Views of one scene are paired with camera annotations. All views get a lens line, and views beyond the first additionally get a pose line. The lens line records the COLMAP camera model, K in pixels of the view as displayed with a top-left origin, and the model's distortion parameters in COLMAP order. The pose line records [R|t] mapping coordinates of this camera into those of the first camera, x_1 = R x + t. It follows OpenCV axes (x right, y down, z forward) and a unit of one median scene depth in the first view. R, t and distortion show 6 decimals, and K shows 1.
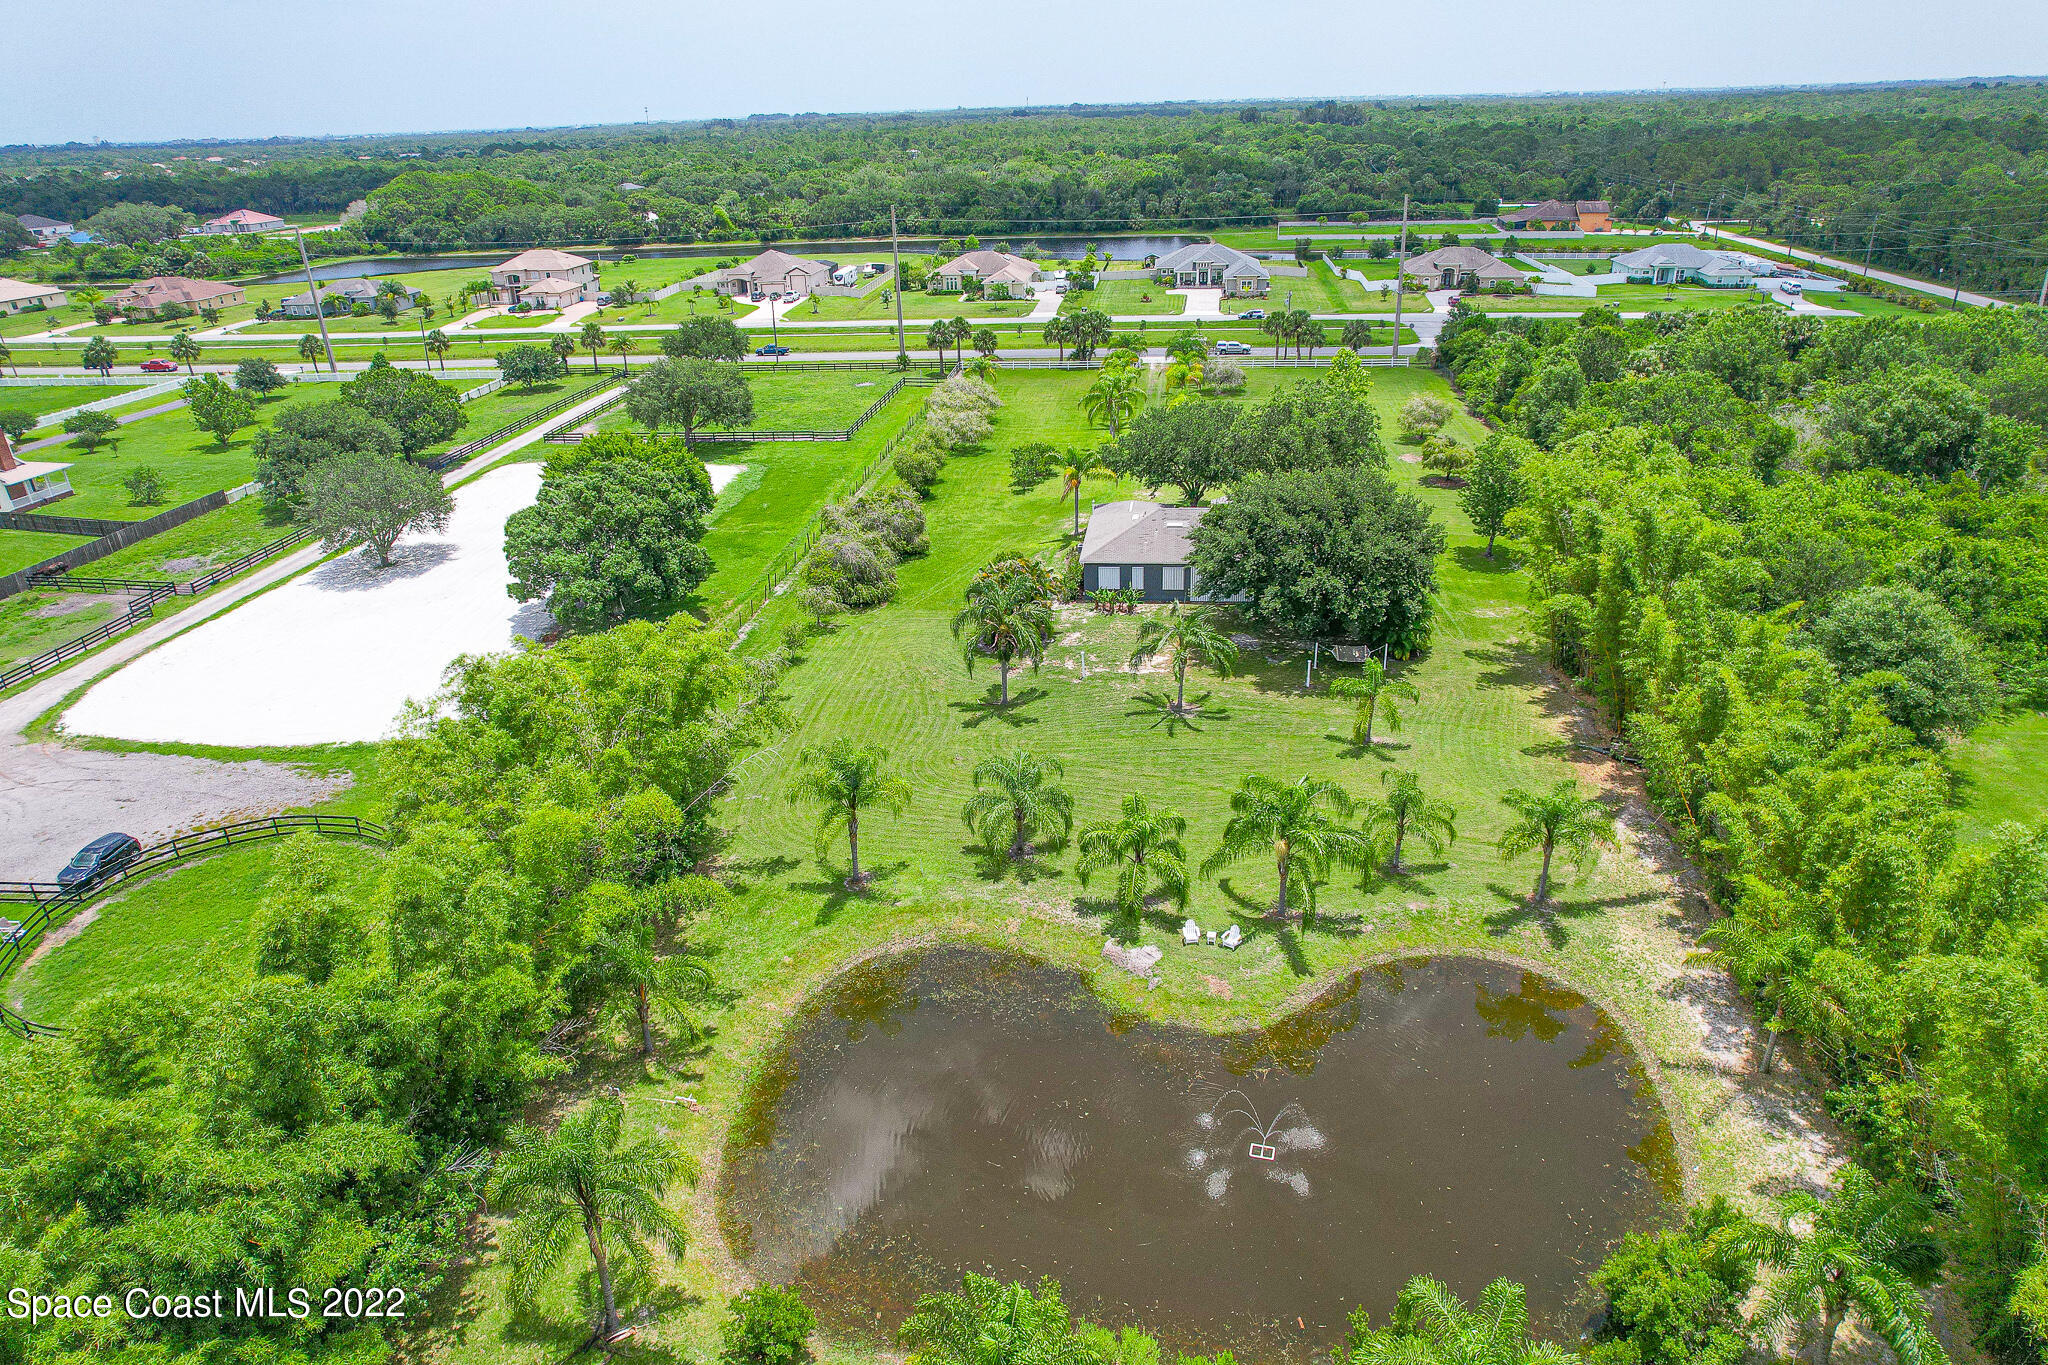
lens RADIAL K [[1327.0, 0, 1024.0], [0, 1327.0, 682.5], [0, 0, 1]] dist [-0.085726, 0.087749]
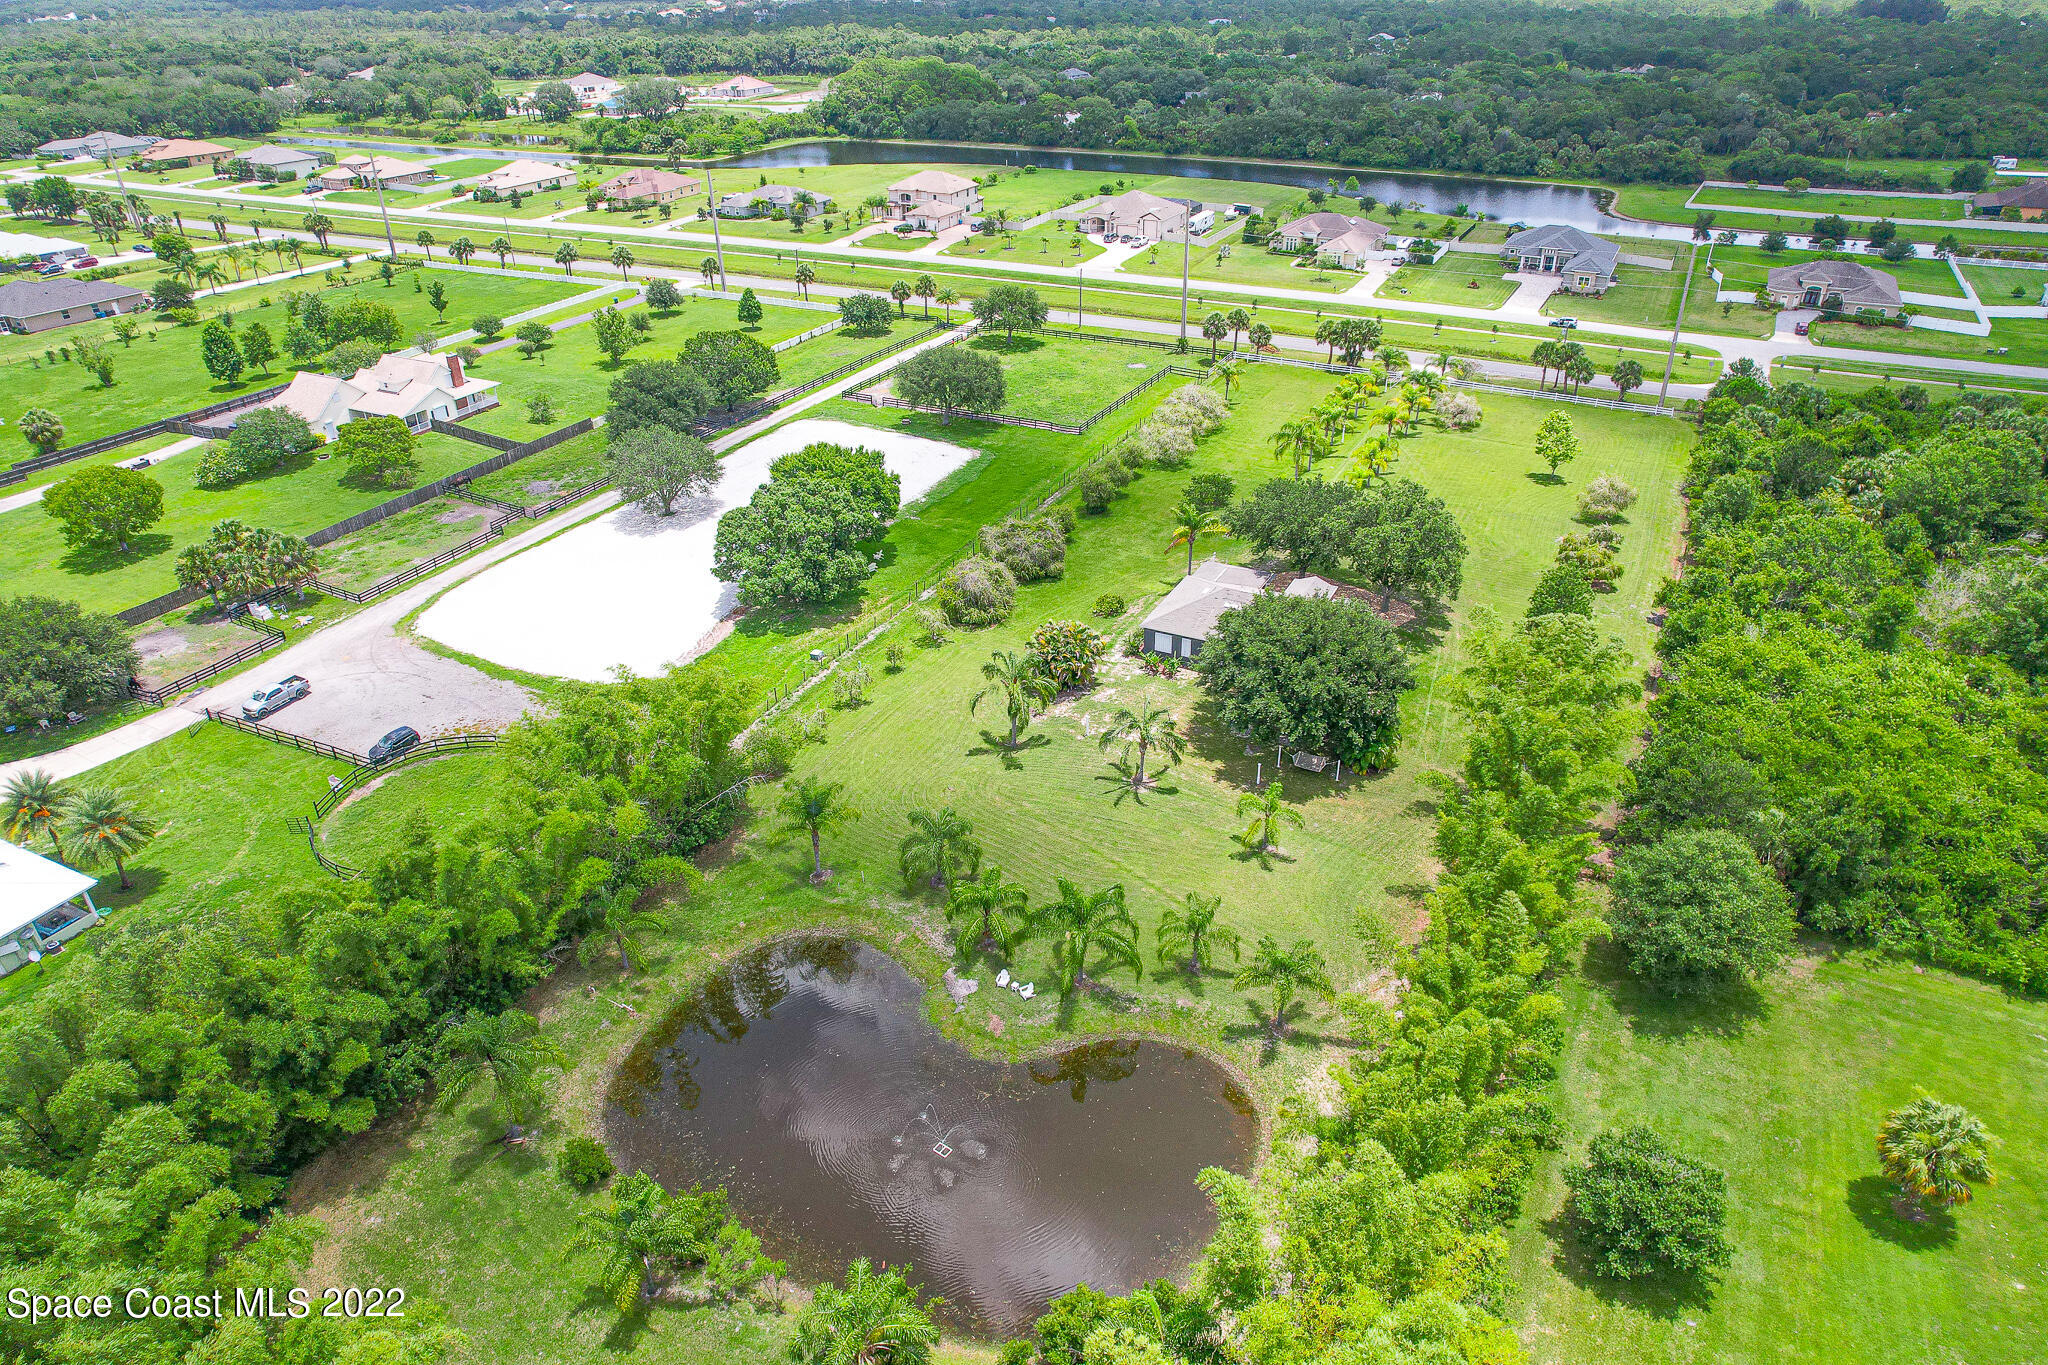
lens RADIAL K [[1327.0, 0, 1024.0], [0, 1327.0, 682.5], [0, 0, 1]] dist [-0.085726, 0.087749]
pose [[0.935659, 0.190986, -0.296762, 0.273915], [-0.157713, 0.978554, 0.132511, -0.162631], [0.315705, -0.077182, 0.945713, -0.142218]]
